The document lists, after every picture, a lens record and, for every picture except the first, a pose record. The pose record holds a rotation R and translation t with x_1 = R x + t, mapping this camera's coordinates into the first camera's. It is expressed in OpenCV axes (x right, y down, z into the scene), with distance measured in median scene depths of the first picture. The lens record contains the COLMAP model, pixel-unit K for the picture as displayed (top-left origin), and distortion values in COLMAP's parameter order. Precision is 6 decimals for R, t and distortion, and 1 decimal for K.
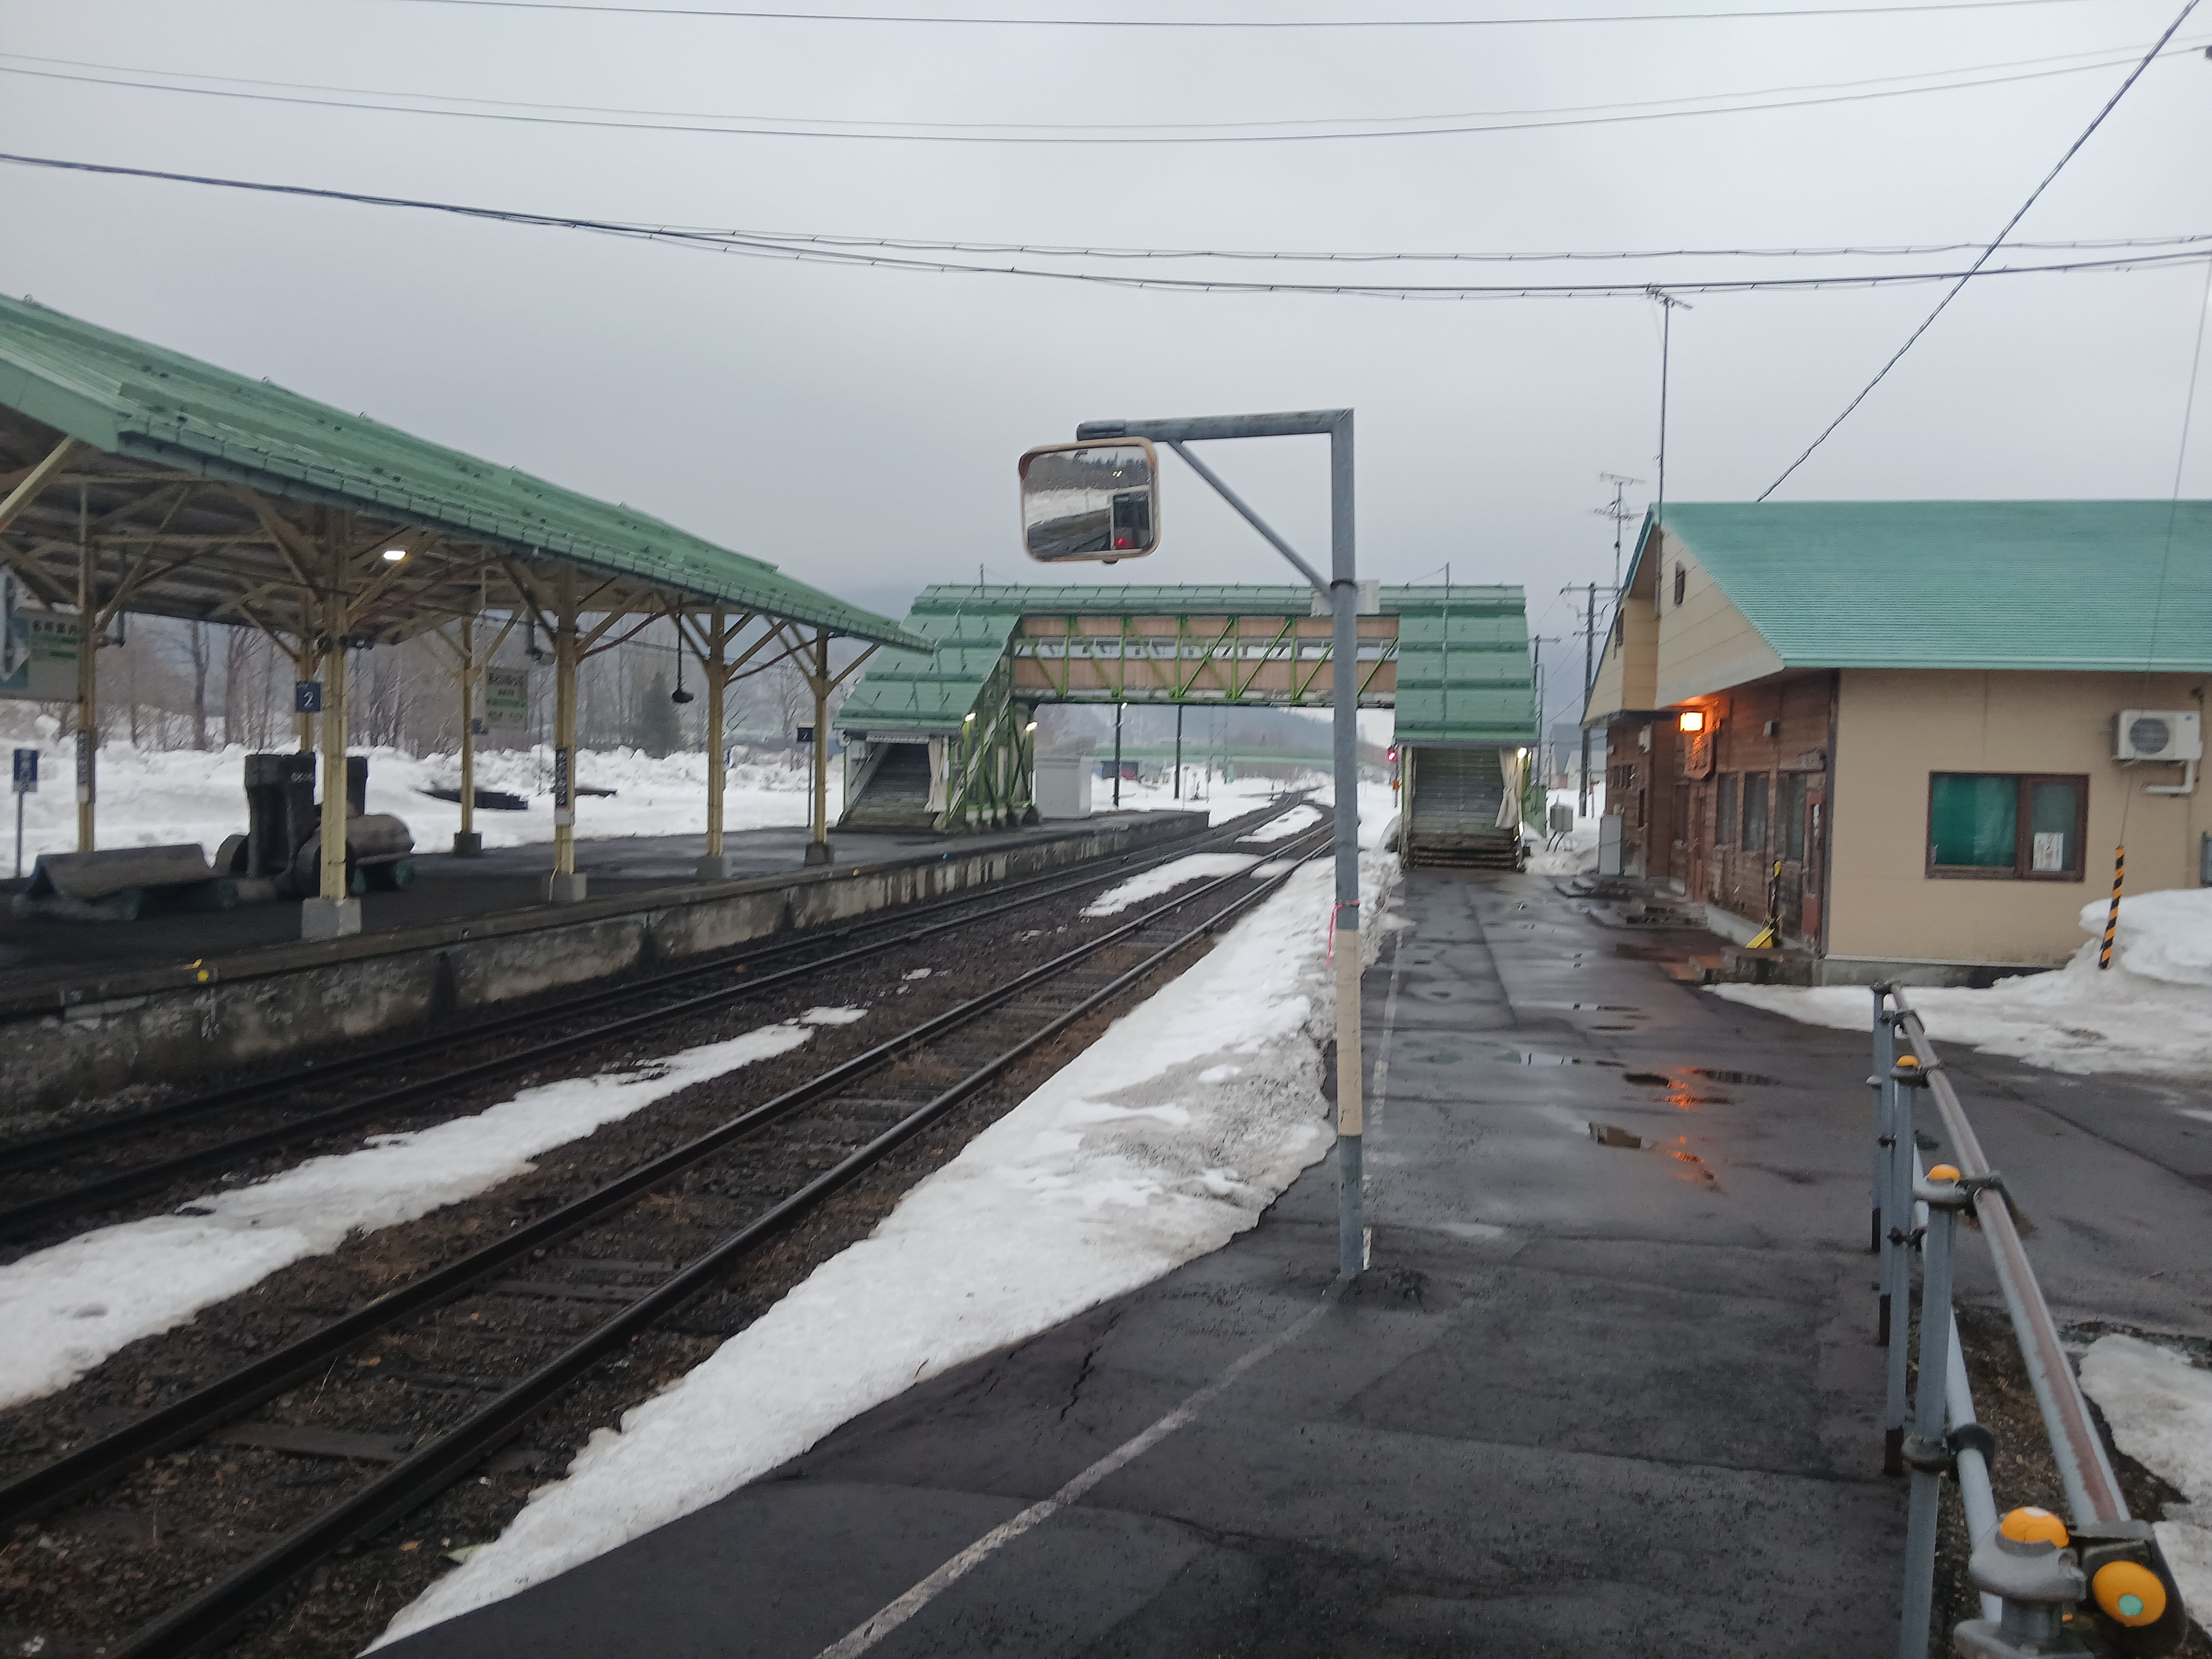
lens RADIAL K [[1719.3, 0, 1106.0], [0, 1719.3, 829.5], [0, 0, 1]] dist [0.091604, -0.138656]
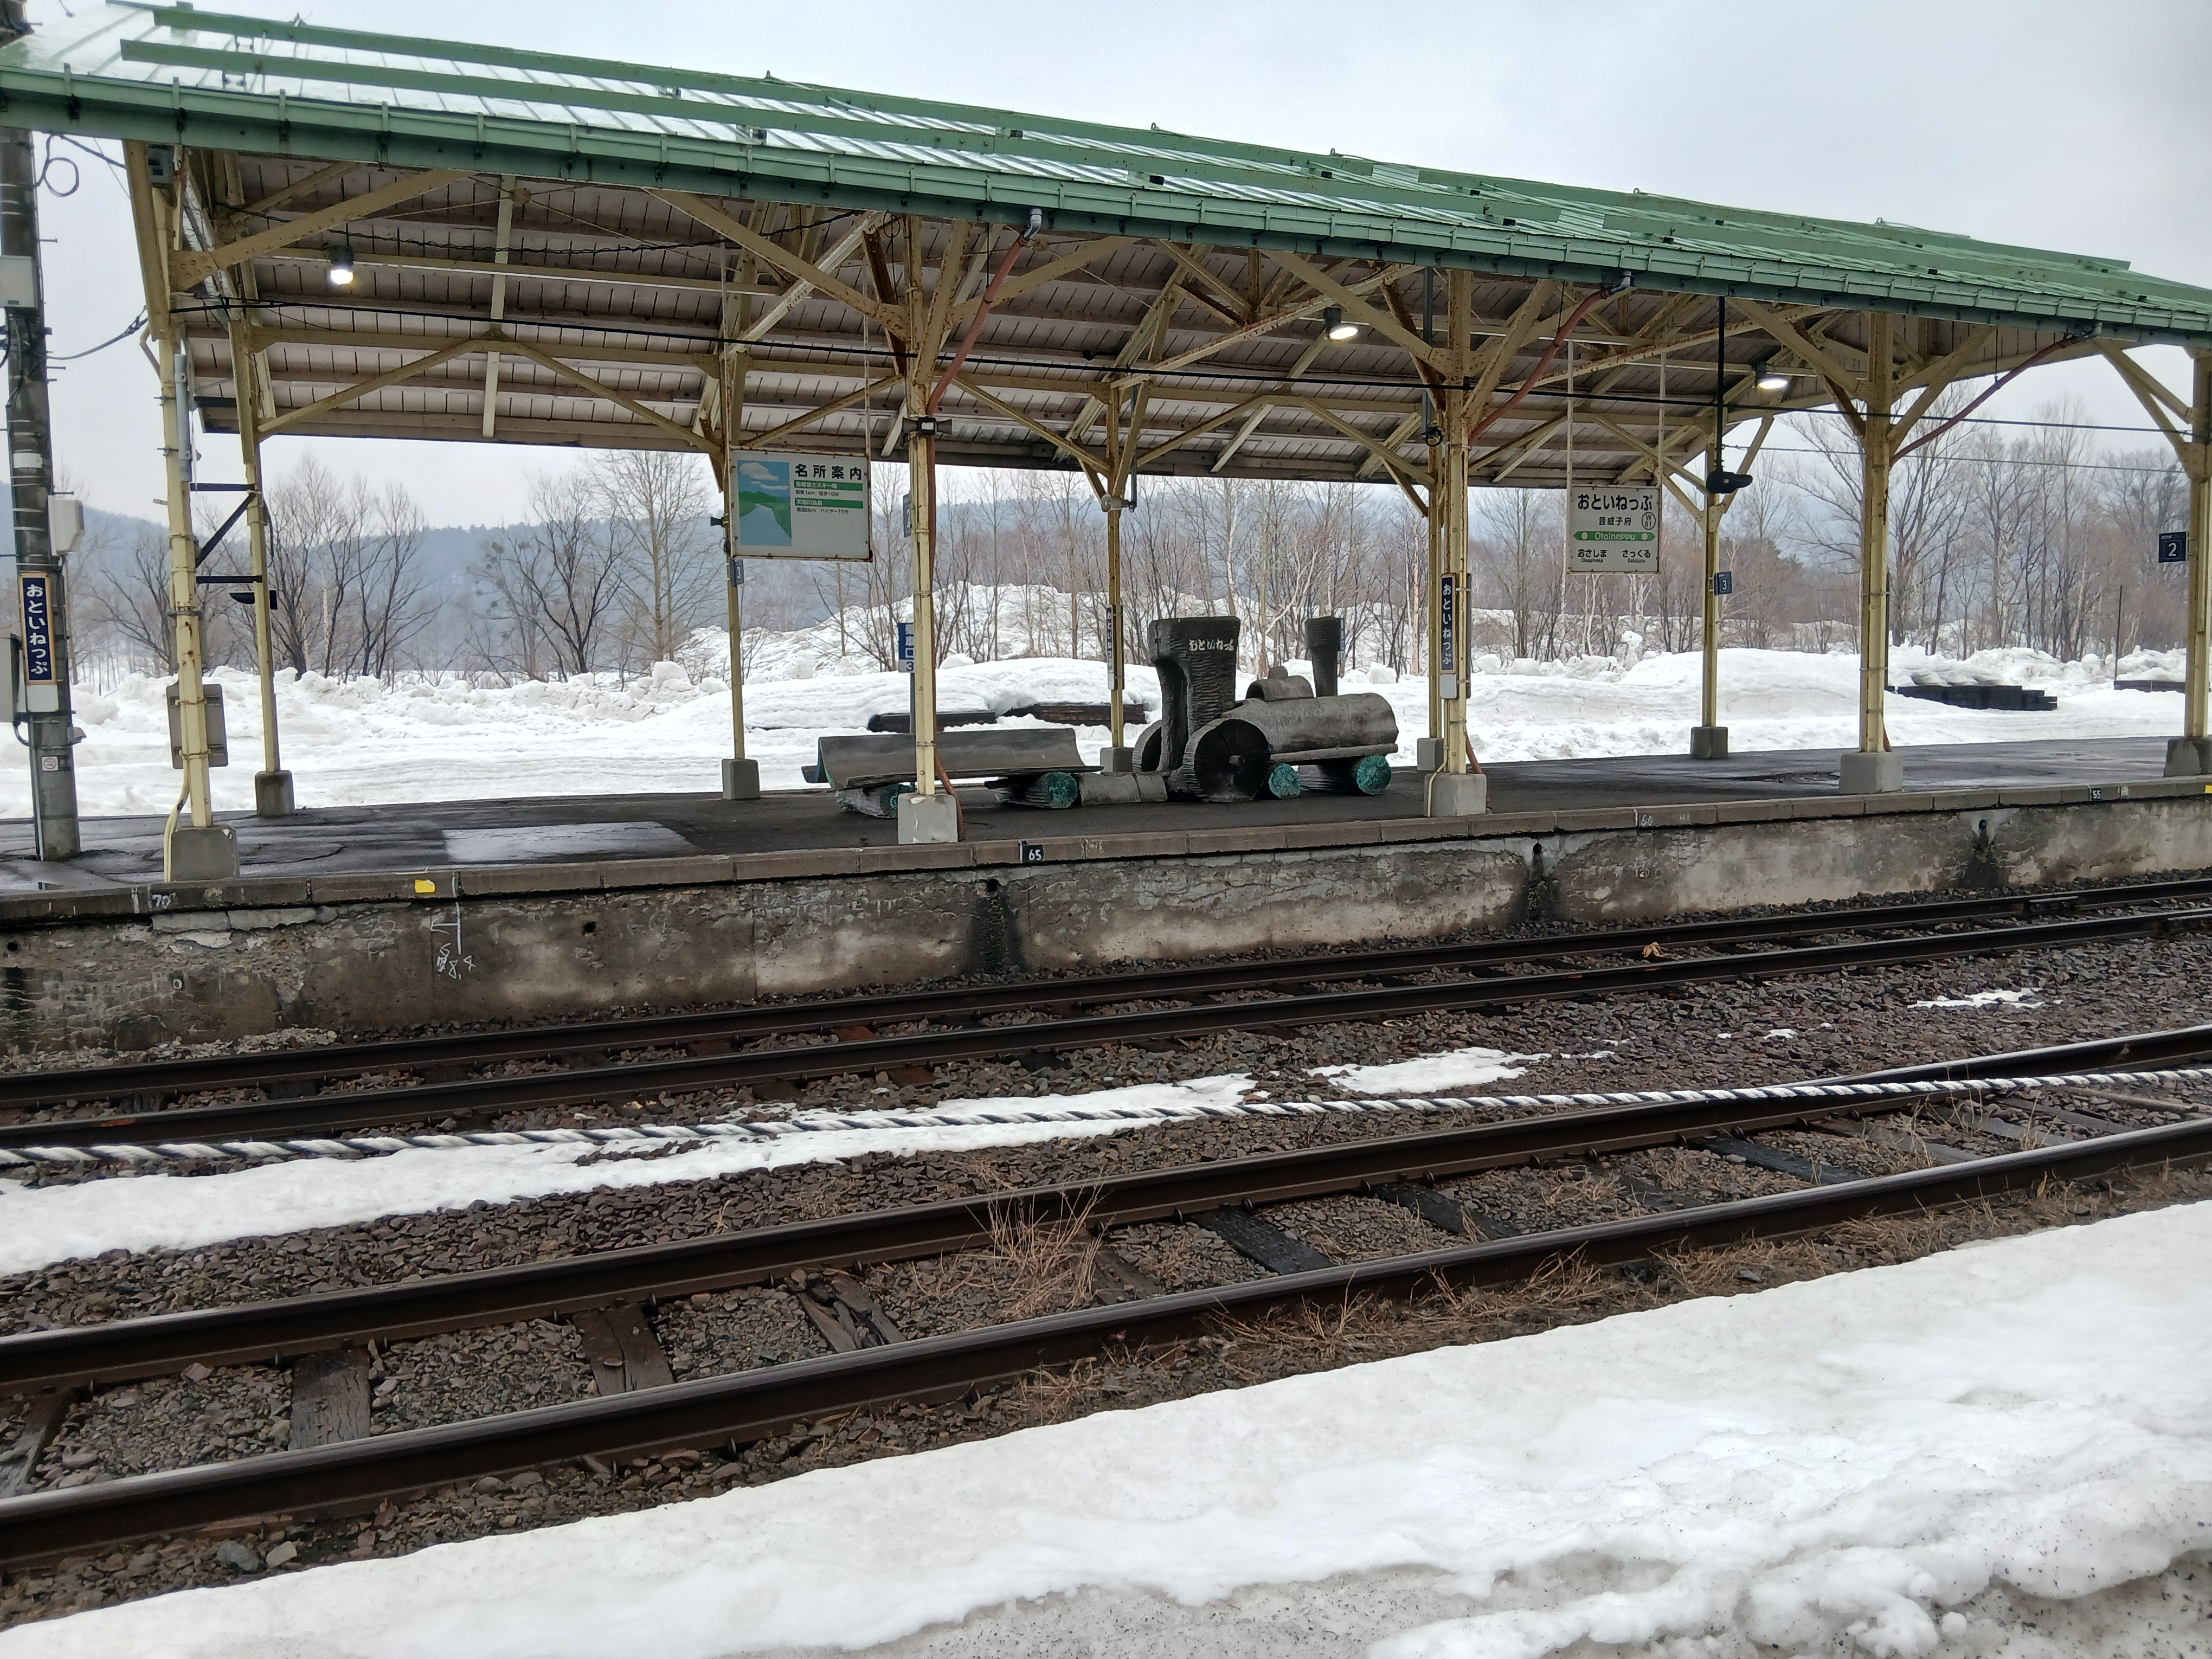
lens RADIAL K [[1719.3, 0, 1106.0], [0, 1719.3, 829.5], [0, 0, 1]] dist [0.091604, -0.138656]
pose [[0.561301, 0.037785, -0.826748, 0.157126], [-0.001326, 0.998997, 0.044757, 0.018554], [0.827610, -0.024026, 0.560789, 0.559500]]
